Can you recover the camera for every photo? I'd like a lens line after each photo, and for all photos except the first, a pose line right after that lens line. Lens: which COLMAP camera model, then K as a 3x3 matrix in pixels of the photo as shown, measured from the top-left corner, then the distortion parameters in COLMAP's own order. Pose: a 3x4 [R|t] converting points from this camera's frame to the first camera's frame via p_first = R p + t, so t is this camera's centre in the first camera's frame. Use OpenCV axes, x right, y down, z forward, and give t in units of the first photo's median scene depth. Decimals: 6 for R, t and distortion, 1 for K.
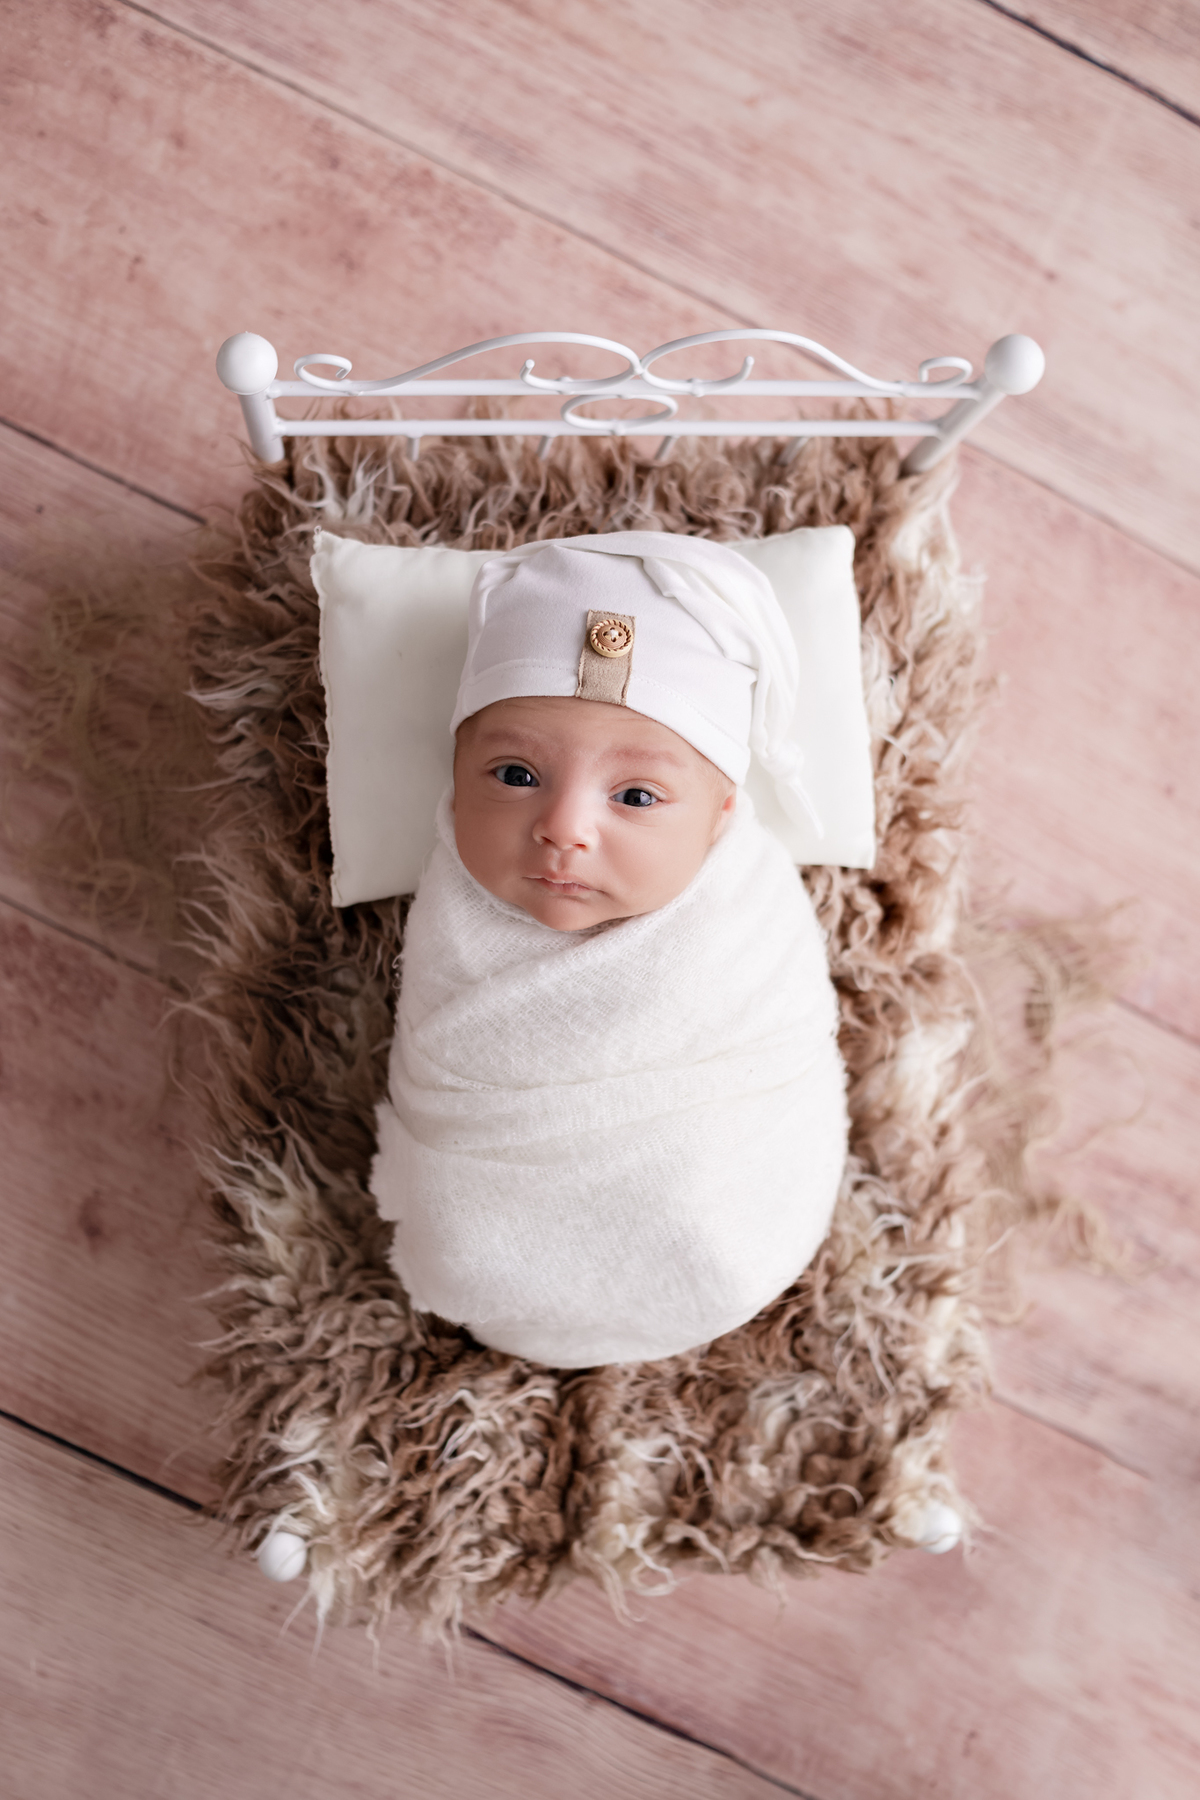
lens RADIAL K [[1735.2, 0, 599.4], [0, 1735.2, 871.1], [0, 0, 1]] dist [-0.114653, 0.000000]
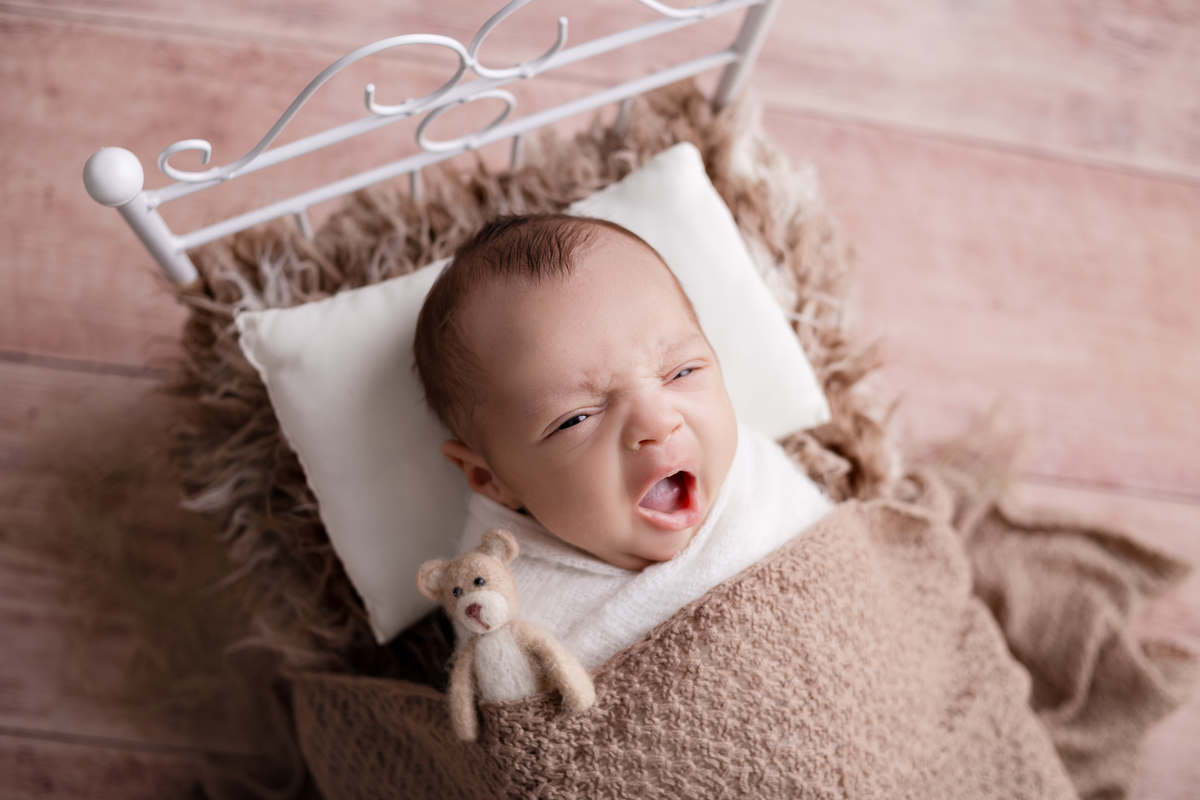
lens RADIAL K [[1156.8, 0, 593.1], [0, 1156.8, 401.2], [0, 0, 1]] dist [-0.114653, 0.000000]
pose [[0.932505, -0.354183, 0.070640, -0.025533], [0.360400, 0.925243, -0.118480, 0.012647], [-0.023396, 0.135942, 0.990441, 0.272765]]
